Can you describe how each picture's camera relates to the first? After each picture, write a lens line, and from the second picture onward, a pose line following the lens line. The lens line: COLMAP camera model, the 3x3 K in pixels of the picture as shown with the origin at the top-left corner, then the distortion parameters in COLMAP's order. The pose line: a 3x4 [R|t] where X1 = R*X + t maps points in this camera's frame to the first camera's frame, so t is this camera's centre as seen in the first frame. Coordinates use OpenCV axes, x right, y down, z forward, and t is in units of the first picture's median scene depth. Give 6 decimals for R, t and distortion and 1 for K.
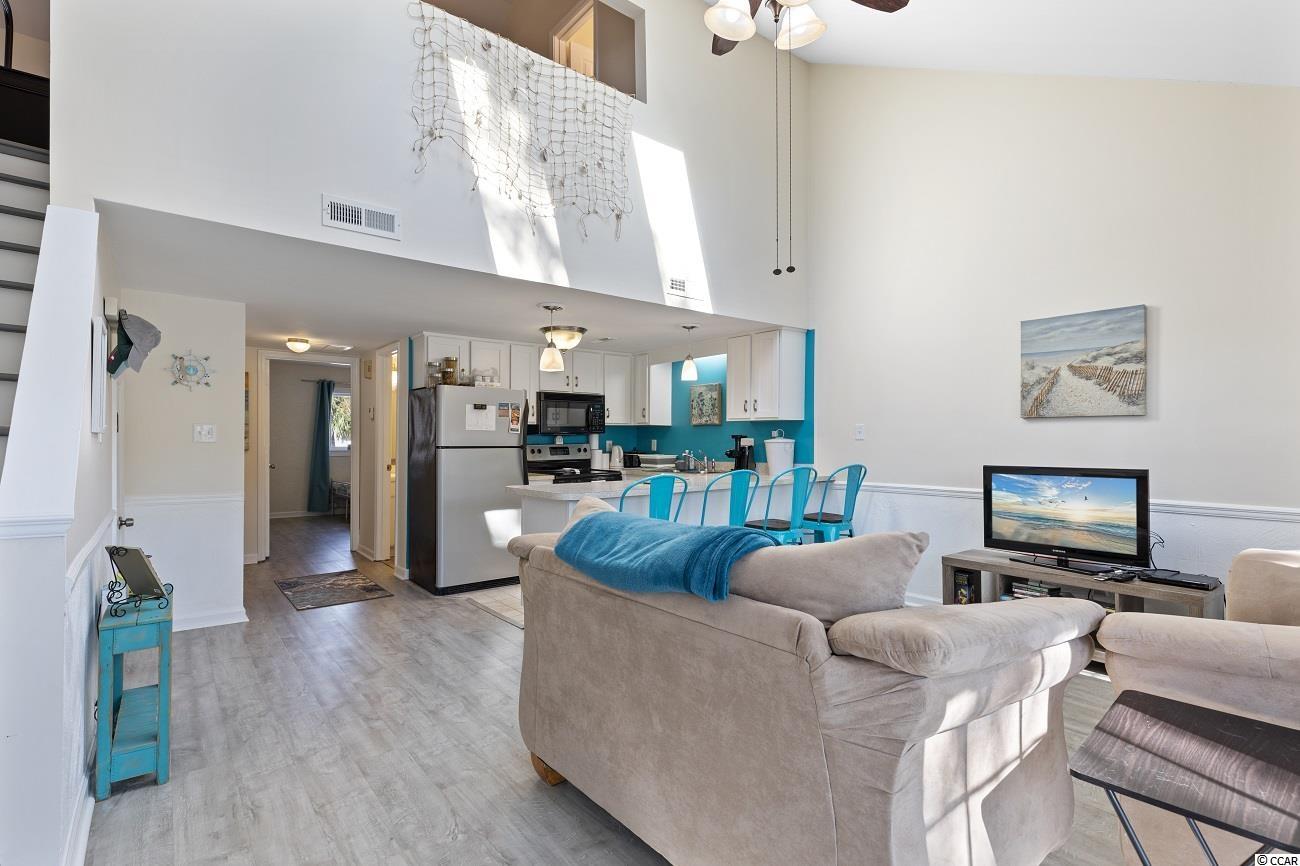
lens RADIAL K [[602.3, 0, 642.6], [0, 602.3, 436.0], [0, 0, 1]] dist [0.003662, -0.000033]
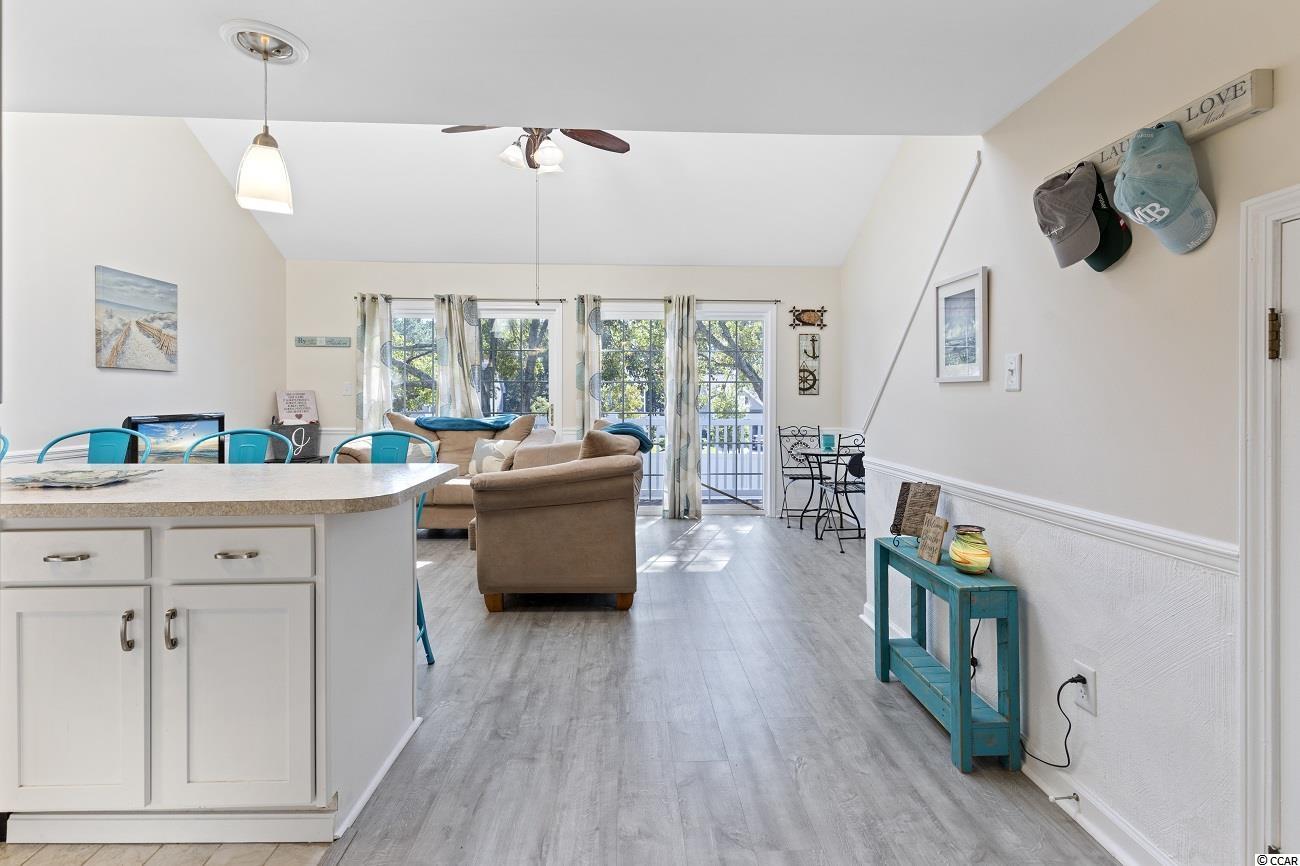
lens RADIAL K [[597.6, 0, 648.0], [0, 597.6, 396.7], [0, 0, 1]] dist [0.002555, -0.000405]
pose [[-0.808923, -0.000910, 0.587914, -0.642256], [-0.006354, 0.999954, -0.007195, 0.019178], [-0.587880, -0.009556, -0.808892, 1.281879]]
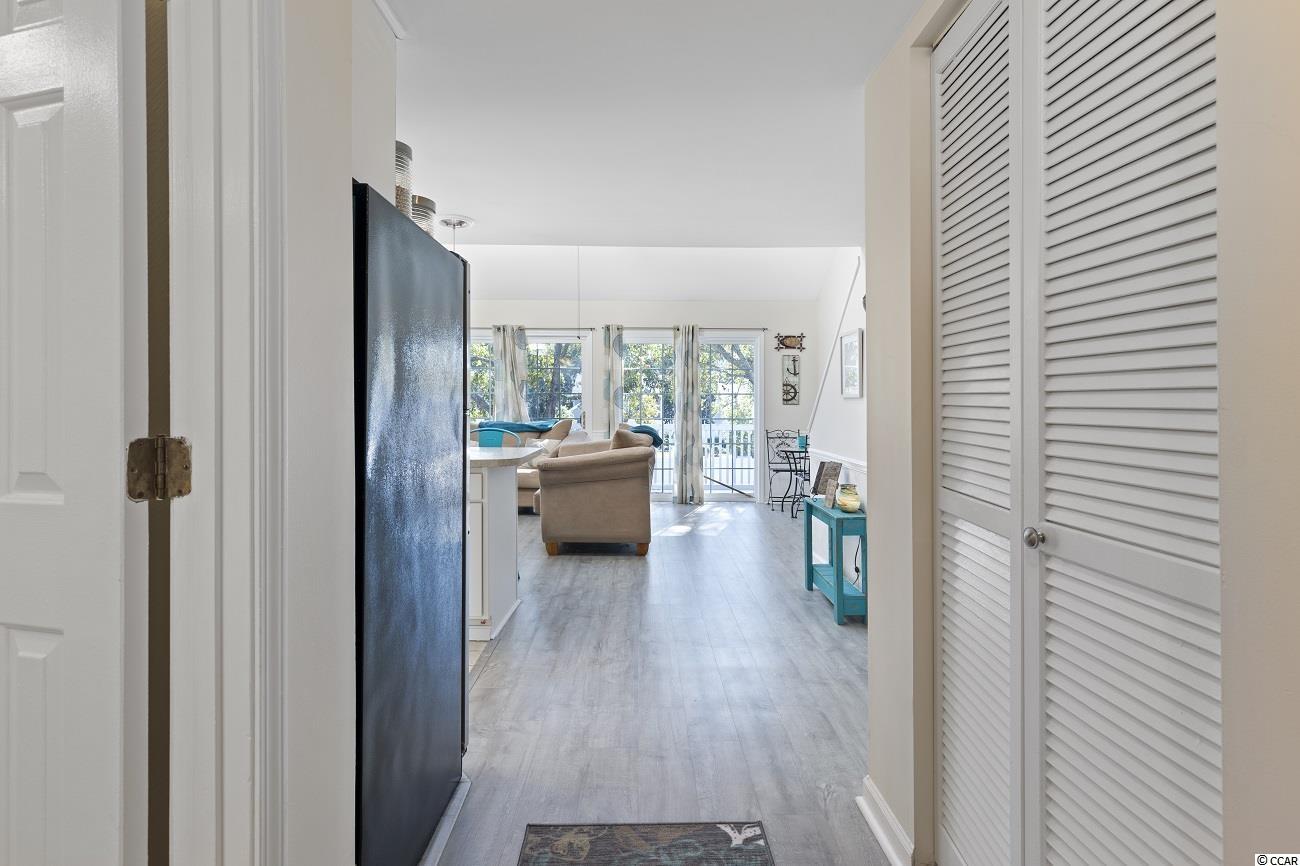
lens RADIAL K [[597.6, 0, 648.0], [0, 597.6, 396.7], [0, 0, 1]] dist [0.002555, -0.000405]
pose [[-0.792742, 0.006138, 0.609527, -0.875509], [-0.008121, 0.999754, -0.020629, 0.018818], [-0.609504, -0.021303, -0.792497, 1.583793]]
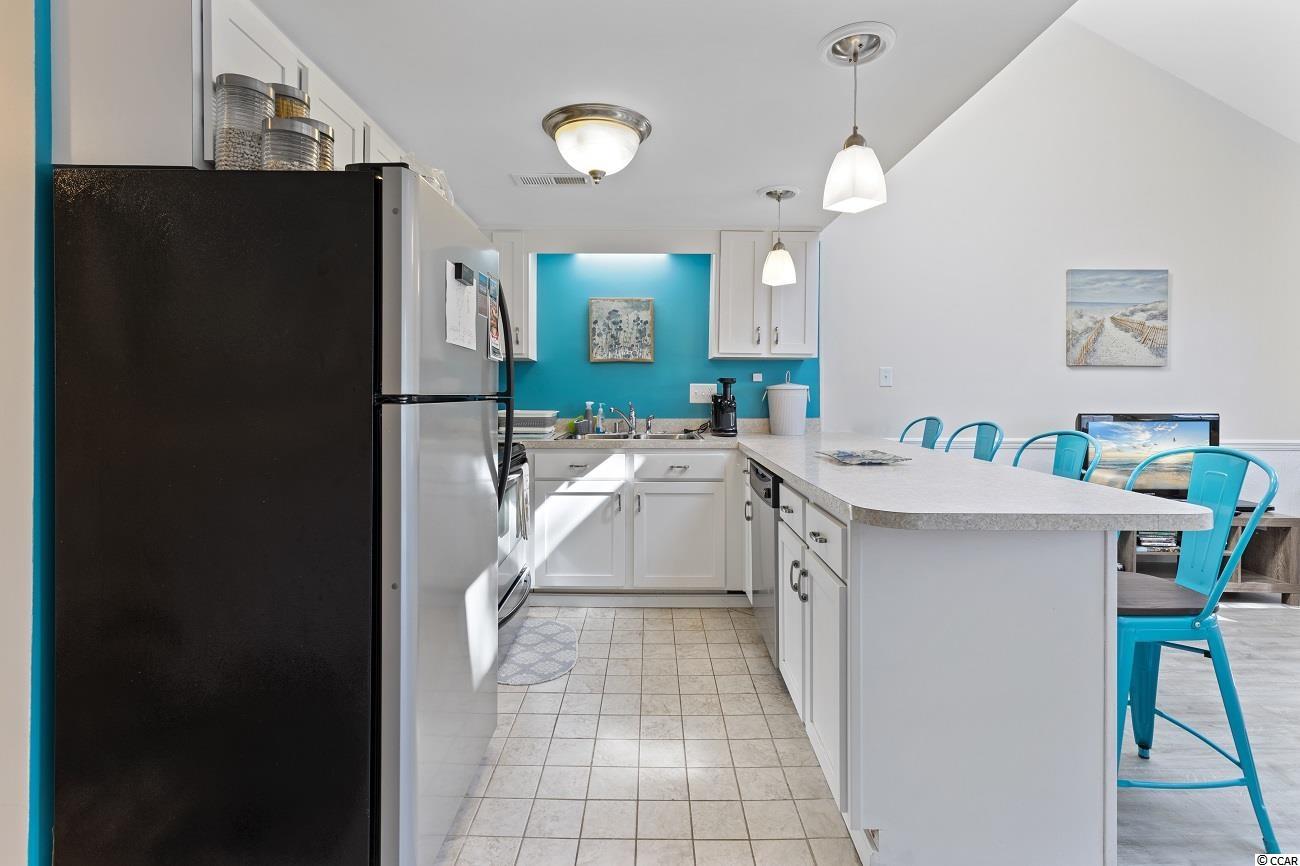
lens RADIAL K [[597.6, 0, 648.0], [0, 597.6, 396.7], [0, 0, 1]] dist [0.002555, -0.000405]
pose [[0.628921, -0.004063, 0.777459, -0.604178], [-0.010183, 0.999858, 0.013462, 0.016280], [-0.777403, -0.016384, 0.628790, 0.936322]]
